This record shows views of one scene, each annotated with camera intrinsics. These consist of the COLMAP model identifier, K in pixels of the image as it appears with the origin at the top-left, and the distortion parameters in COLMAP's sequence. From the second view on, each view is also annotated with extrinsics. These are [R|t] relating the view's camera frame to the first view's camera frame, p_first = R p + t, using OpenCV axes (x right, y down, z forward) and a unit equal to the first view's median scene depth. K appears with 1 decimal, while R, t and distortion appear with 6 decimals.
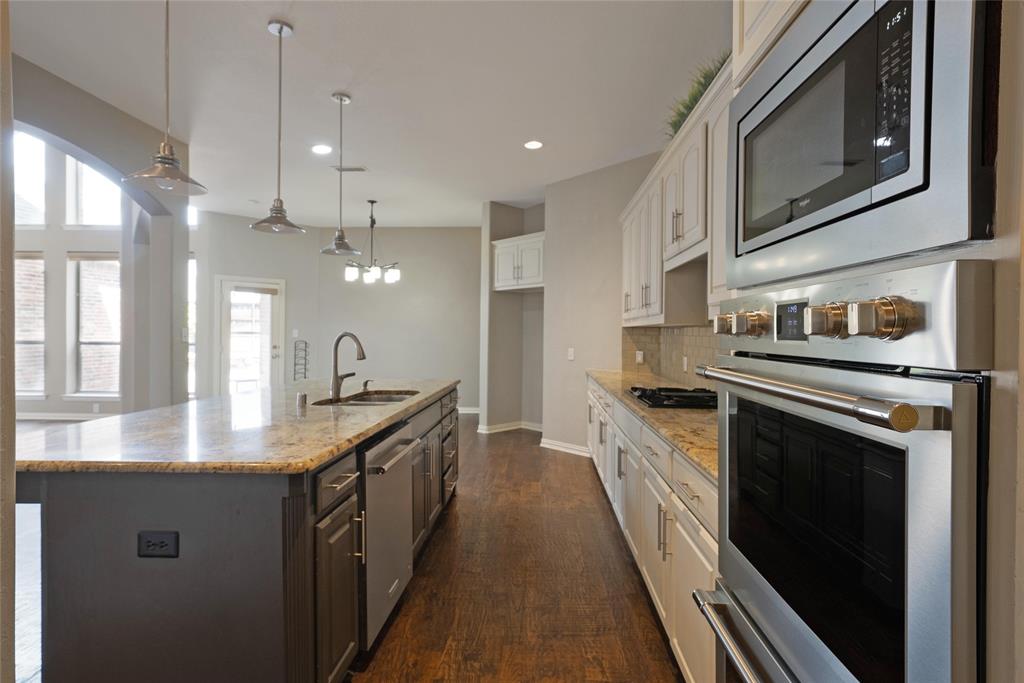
lens RADIAL K [[516.4, 0, 518.7], [0, 516.4, 340.5], [0, 0, 1]] dist [-0.000780, -0.000109]
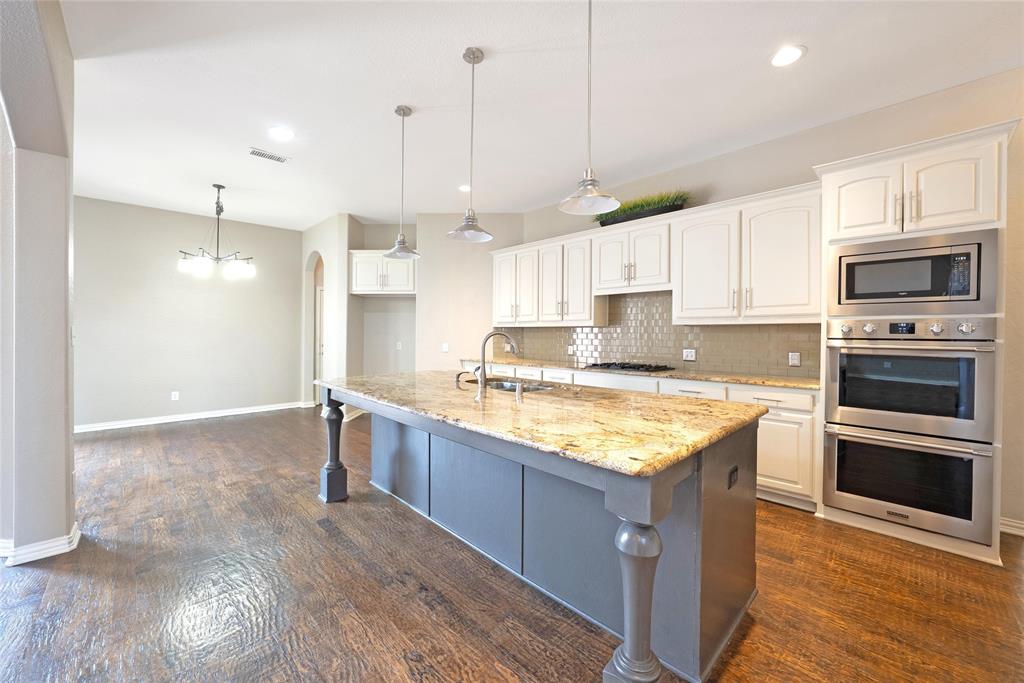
lens RADIAL K [[393.7, 0, 513.8], [0, 393.7, 335.3], [0, 0, 1]] dist [-0.014798, 0.000890]
pose [[0.685893, -0.008941, 0.727648, -0.453495], [0.011477, 0.999933, 0.001468, -0.003204], [-0.727612, 0.007345, 0.685949, 0.163740]]
